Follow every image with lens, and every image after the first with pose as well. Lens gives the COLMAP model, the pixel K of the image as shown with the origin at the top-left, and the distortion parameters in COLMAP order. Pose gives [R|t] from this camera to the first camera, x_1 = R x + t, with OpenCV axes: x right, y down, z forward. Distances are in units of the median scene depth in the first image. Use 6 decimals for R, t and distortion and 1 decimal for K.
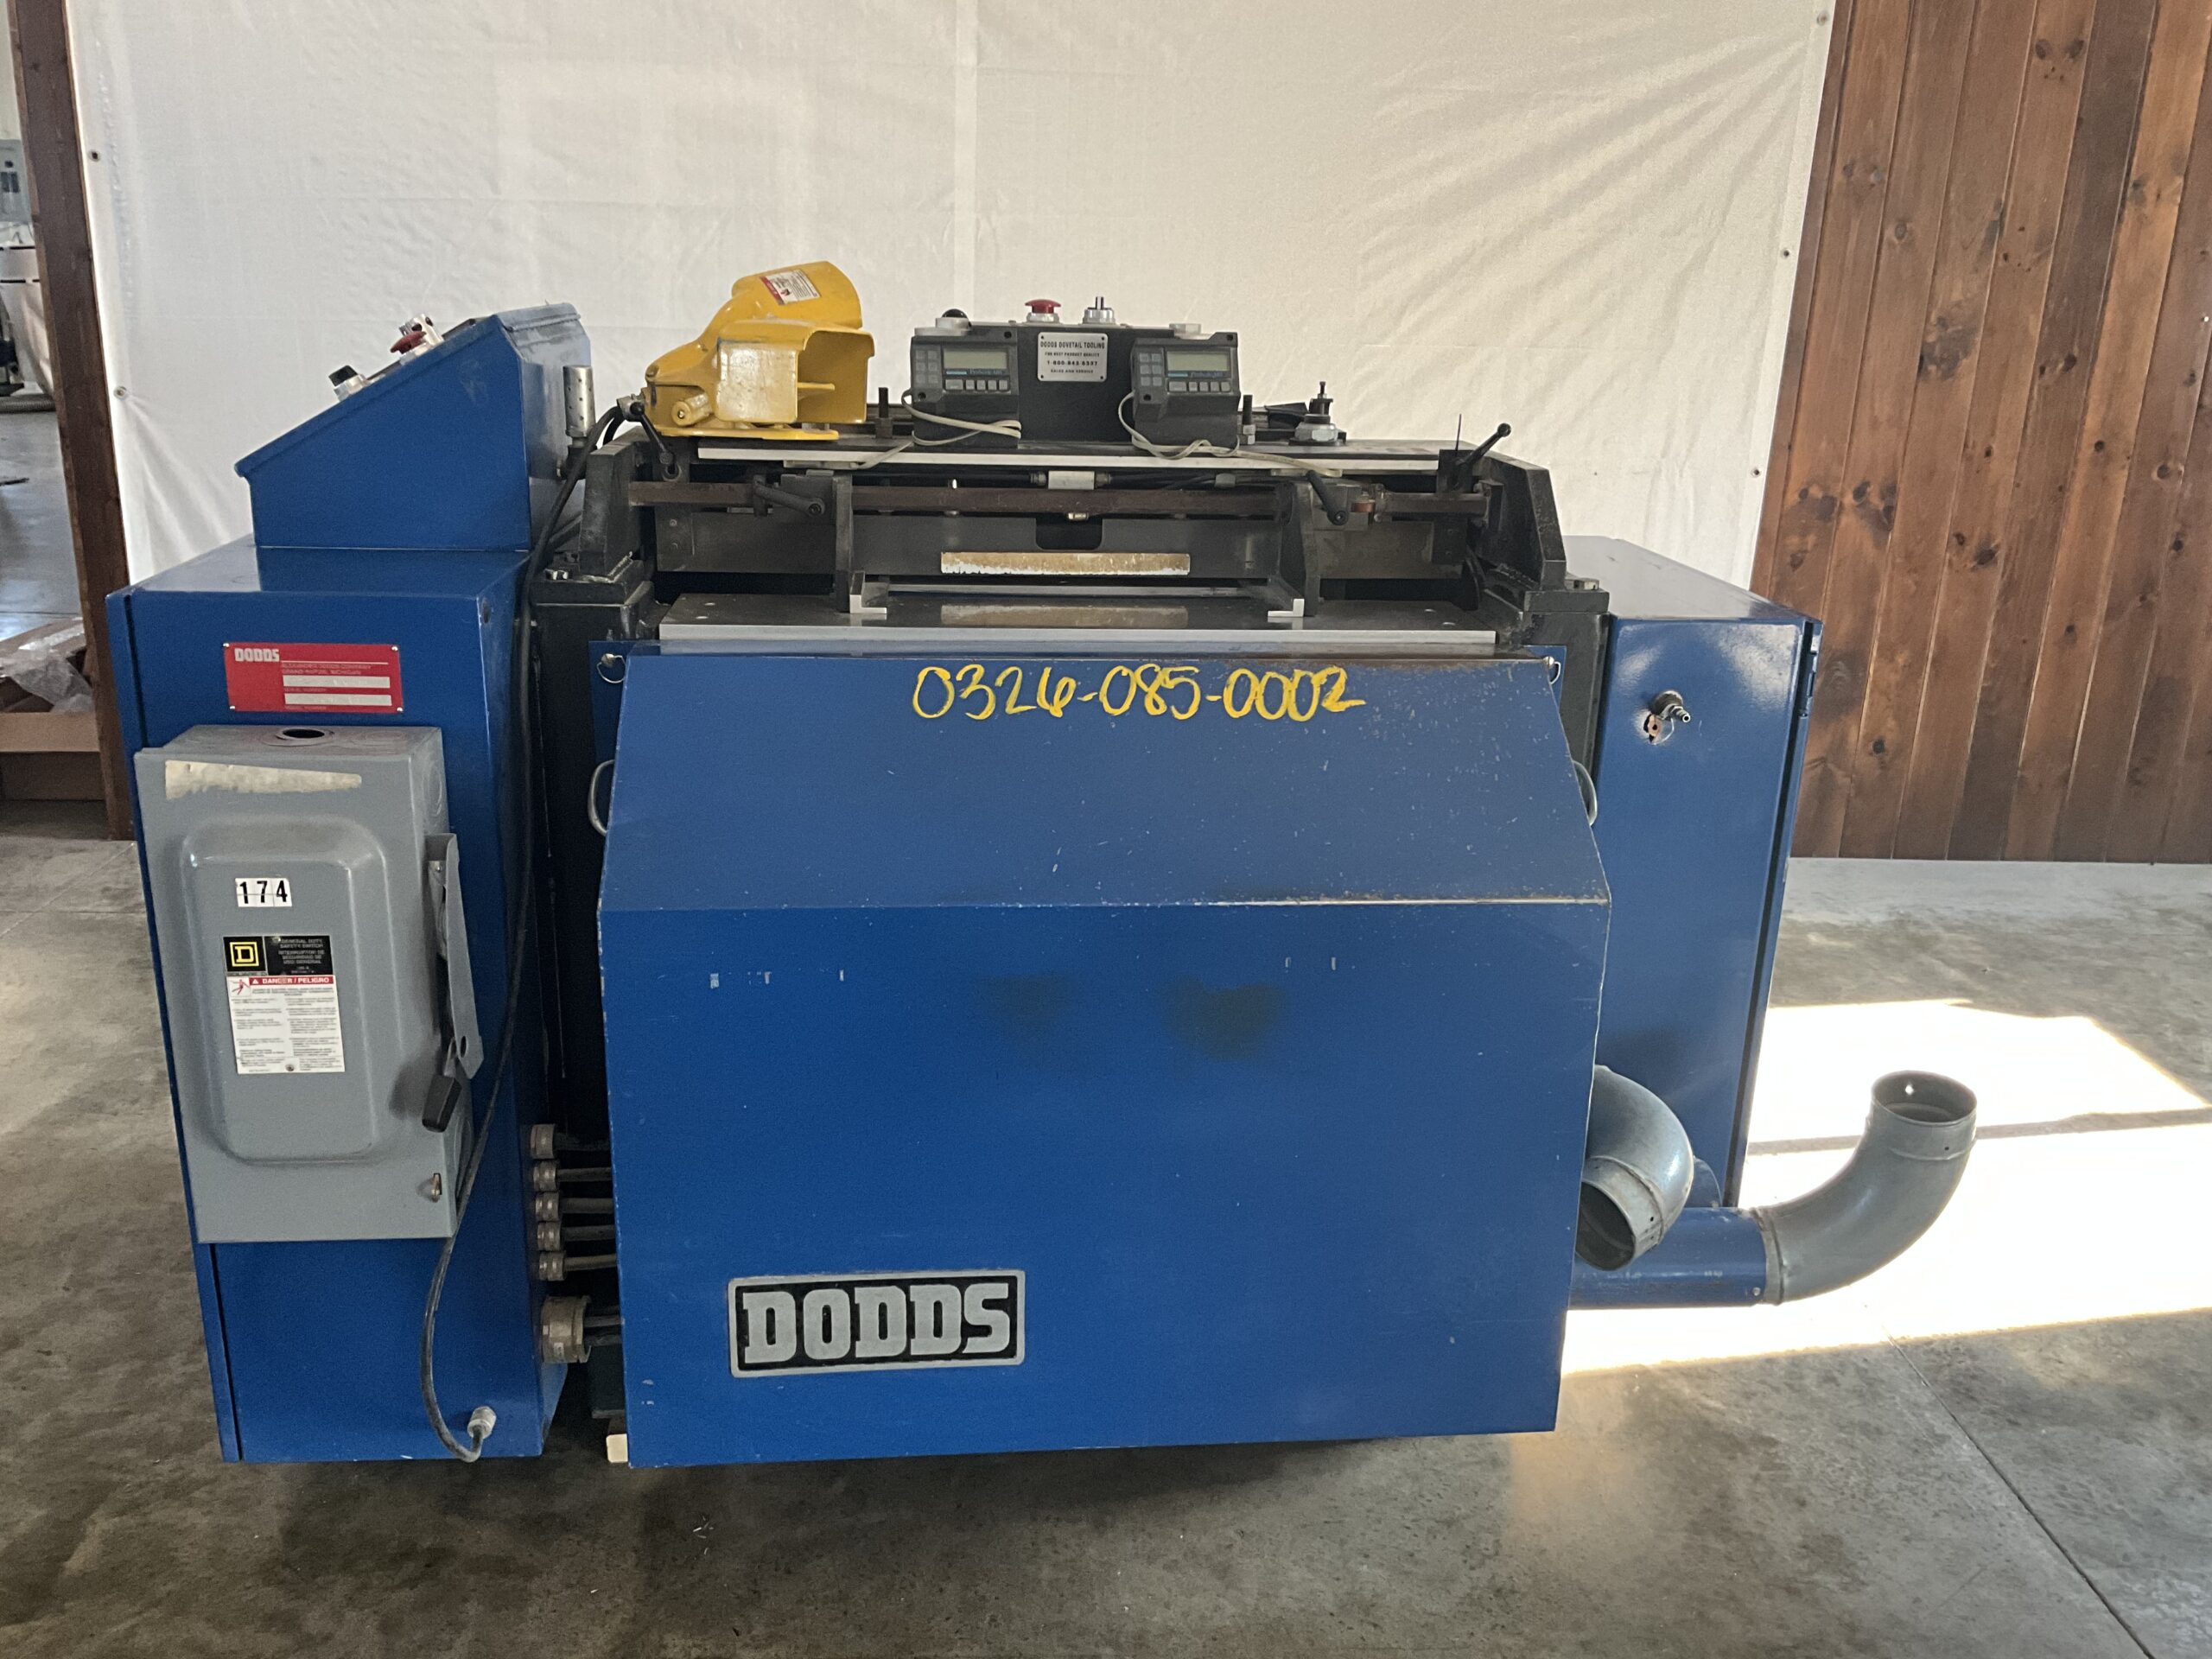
lens RADIAL K [[1853.6, 0, 1107.0], [0, 1853.6, 827.1], [0, 0, 1]] dist [0.041204, -0.081889]
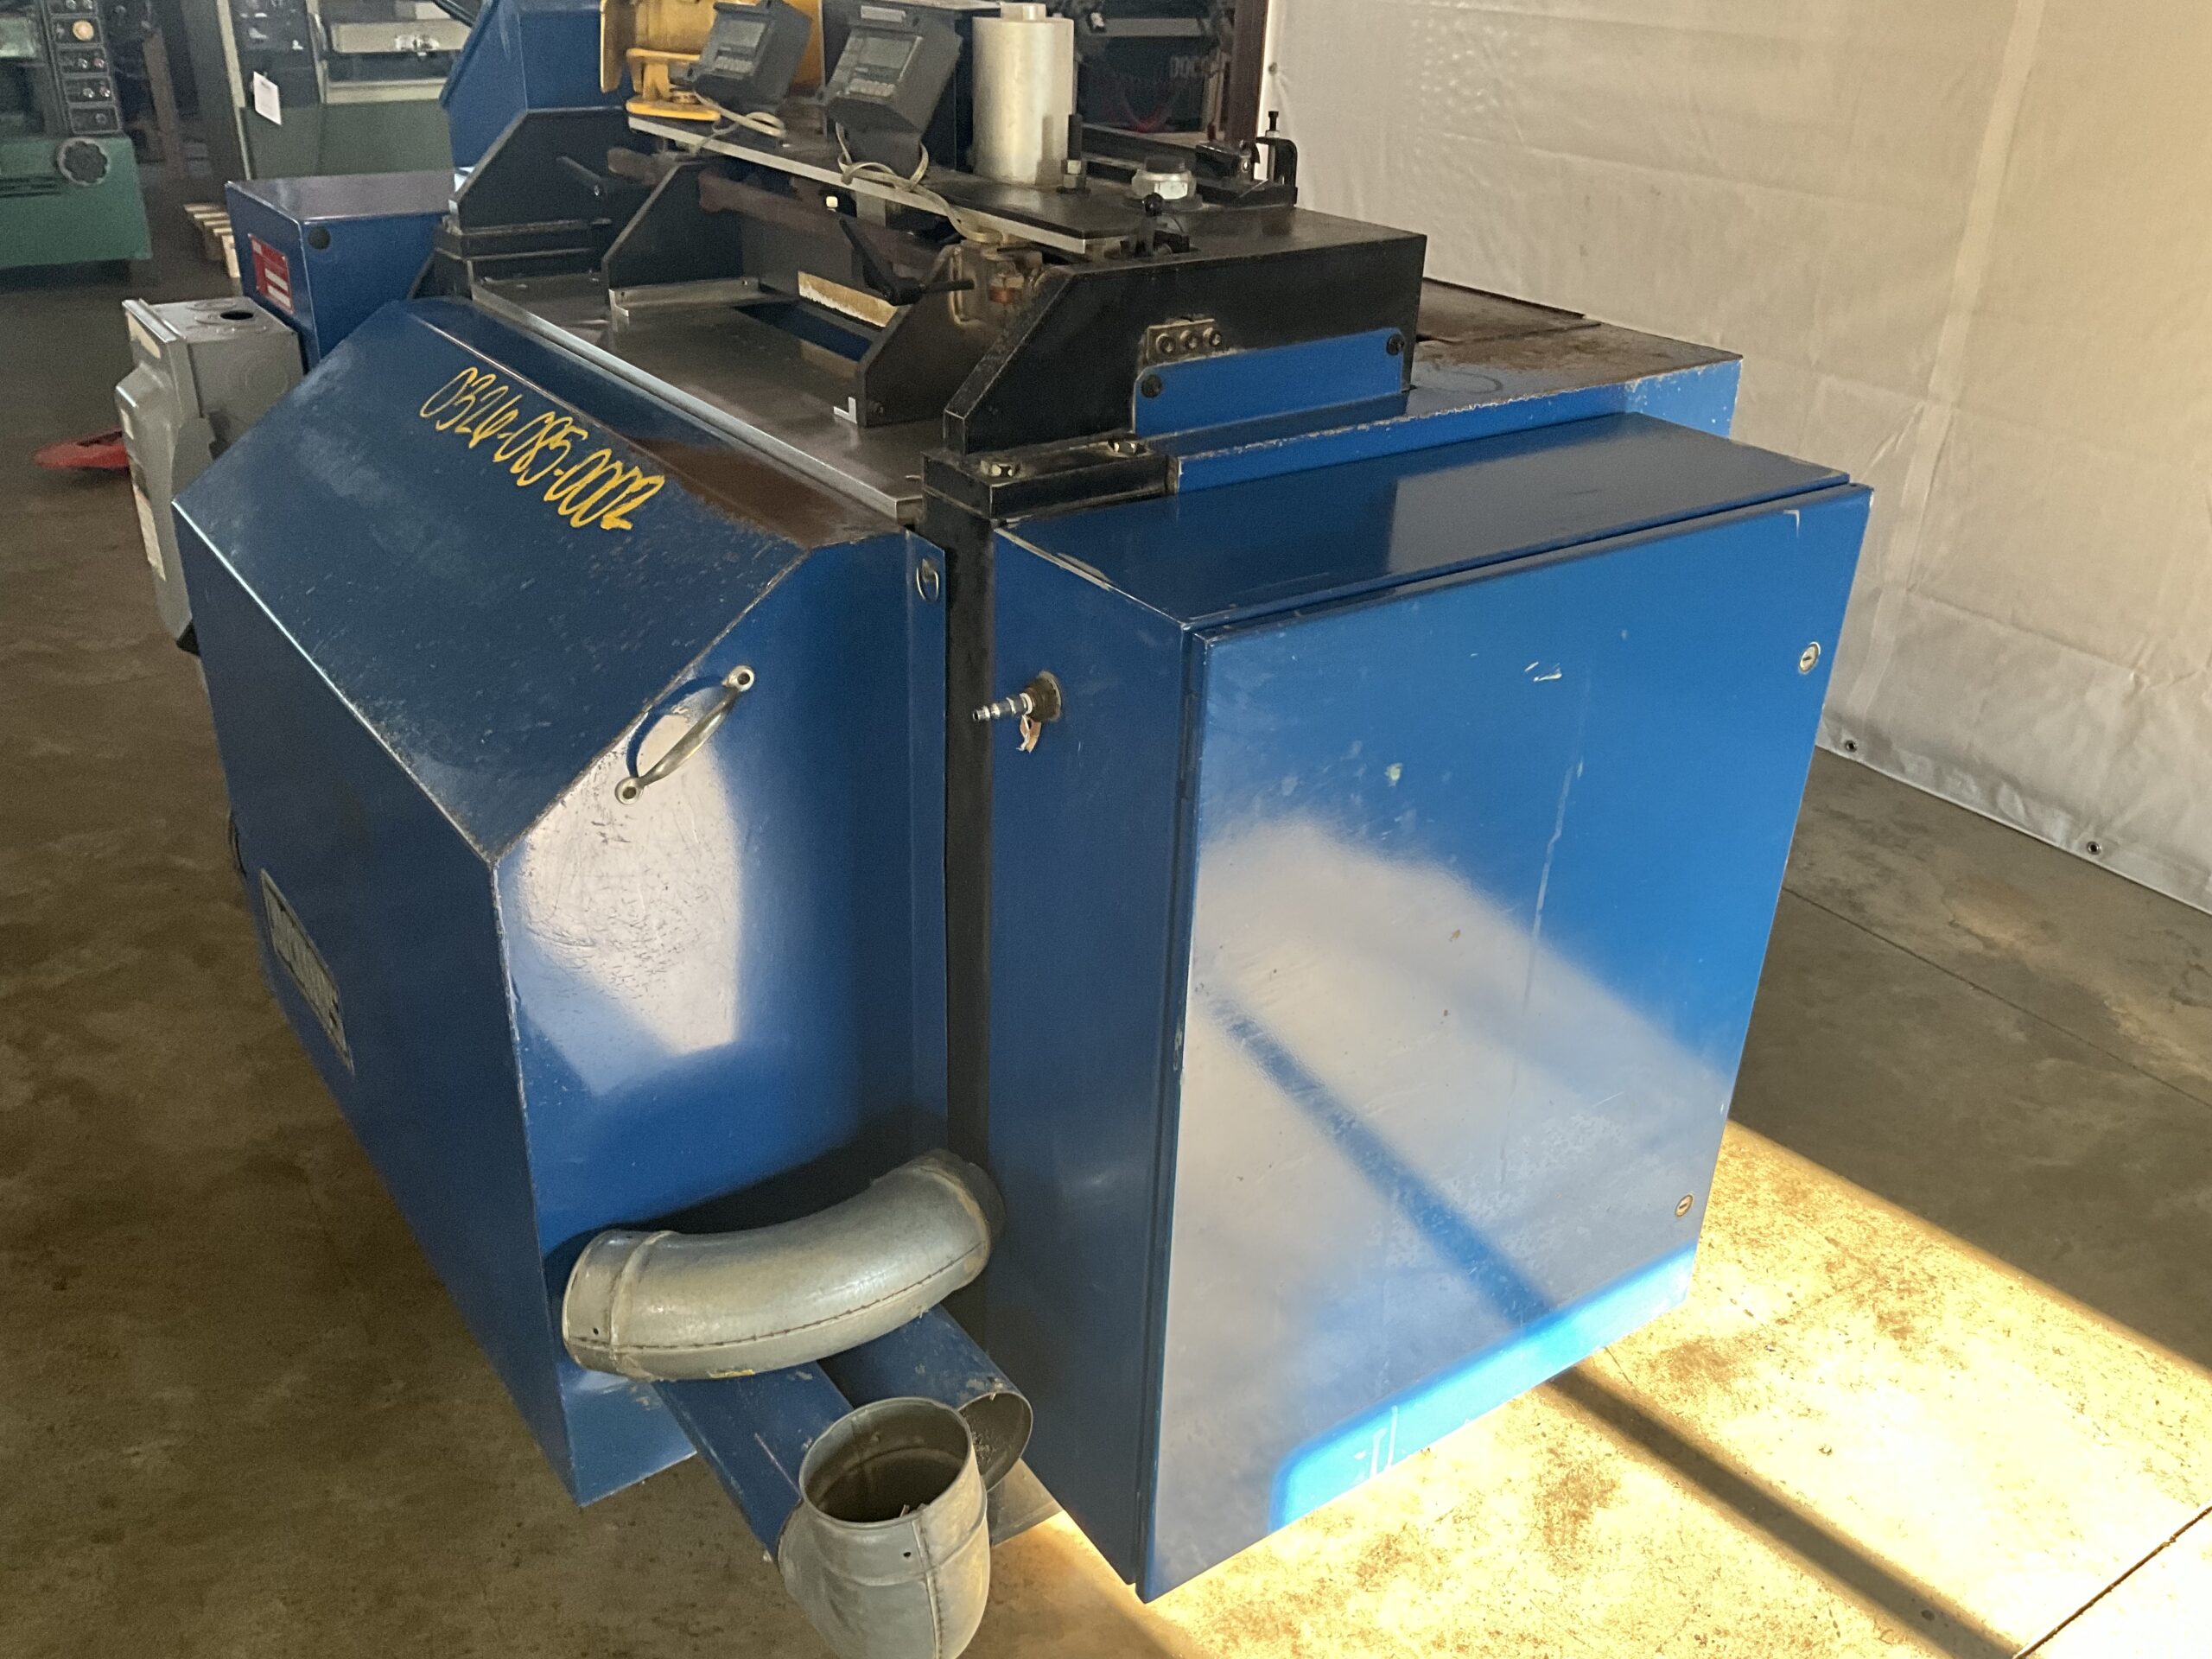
lens RADIAL K [[1853.6, 0, 1098.6], [0, 1853.6, 833.3], [0, 0, 1]] dist [0.041204, -0.081889]
pose [[0.497702, 0.382780, -0.778314, 0.419838], [-0.270402, 0.921103, 0.280093, -0.104272], [0.824121, 0.071055, 0.561939, 0.359923]]
